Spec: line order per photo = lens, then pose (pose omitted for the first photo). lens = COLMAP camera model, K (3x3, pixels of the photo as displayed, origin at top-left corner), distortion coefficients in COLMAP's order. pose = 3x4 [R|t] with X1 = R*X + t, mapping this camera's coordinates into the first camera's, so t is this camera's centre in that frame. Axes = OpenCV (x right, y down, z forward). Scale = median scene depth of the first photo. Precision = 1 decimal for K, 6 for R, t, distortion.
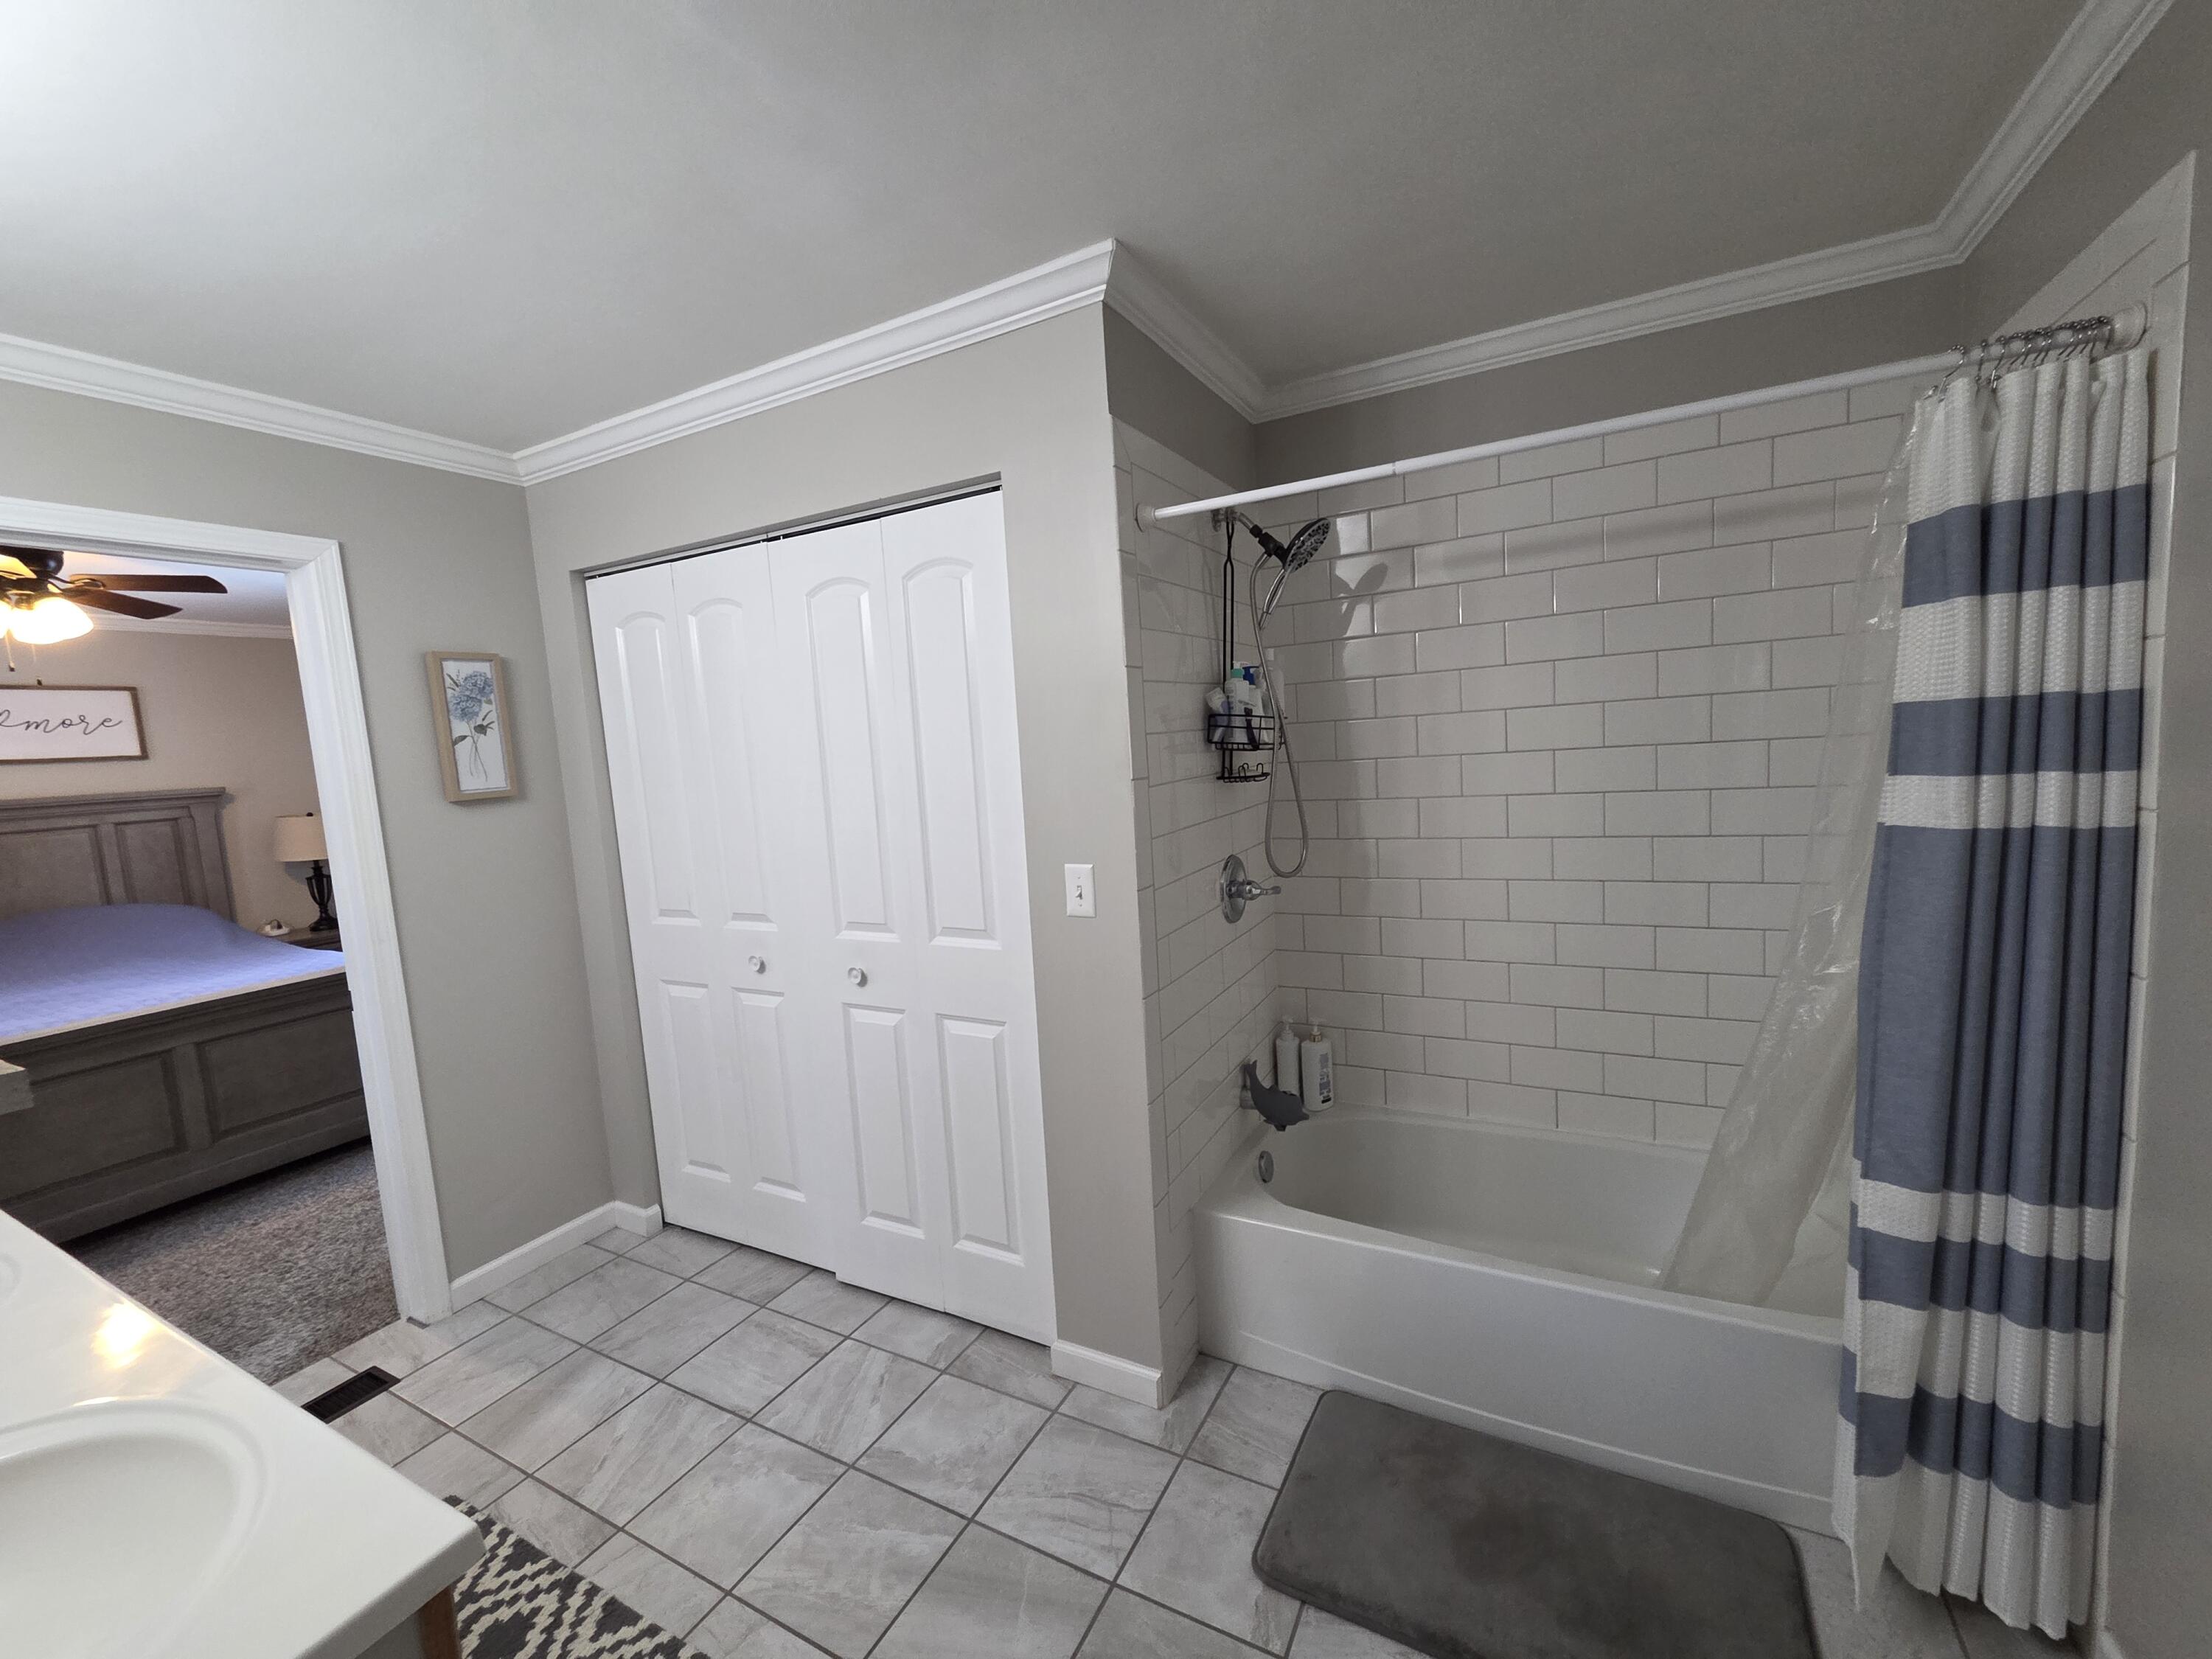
lens RADIAL K [[917.1, 0, 1097.5], [0, 917.1, 833.1], [0, 0, 1]] dist [0.004709, 0.000420]
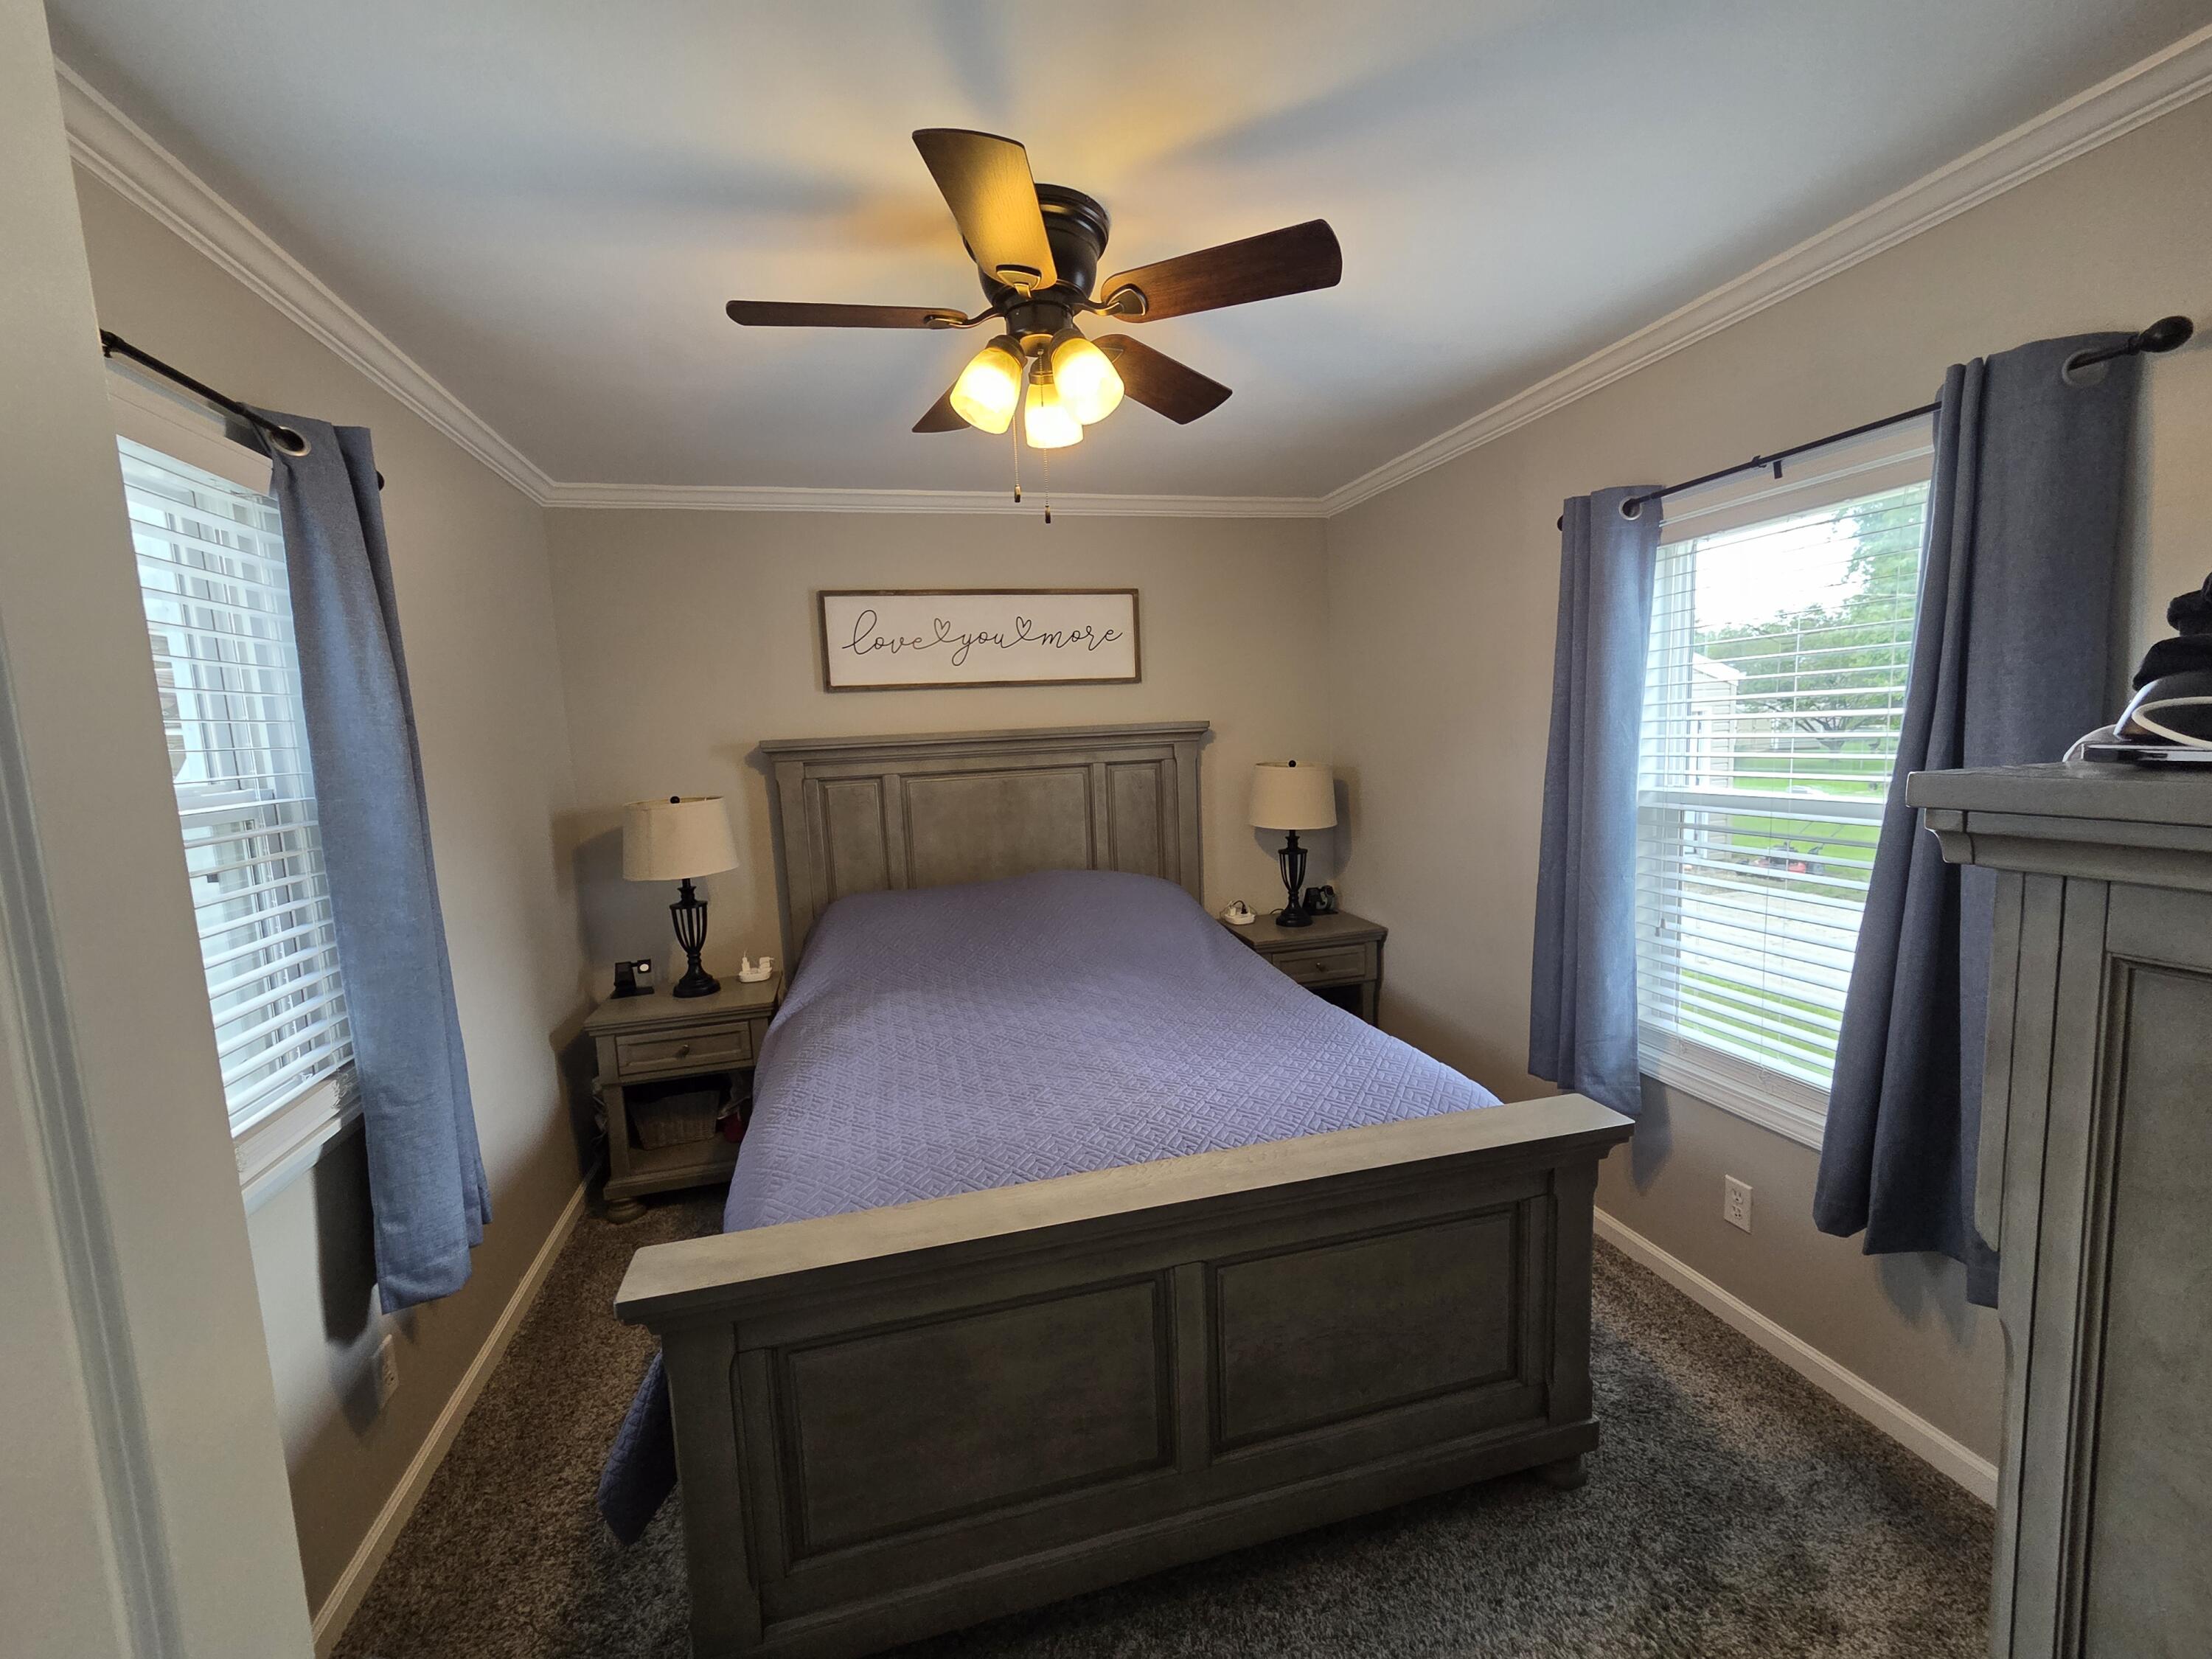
lens RADIAL K [[917.1, 0, 1097.5], [0, 917.1, 833.1], [0, 0, 1]] dist [0.004709, 0.000420]
pose [[0.686621, 0.115453, -0.717790, -0.529429], [-0.076167, 0.993300, 0.086908, -0.019939], [0.723015, -0.005001, 0.690815, 0.478435]]
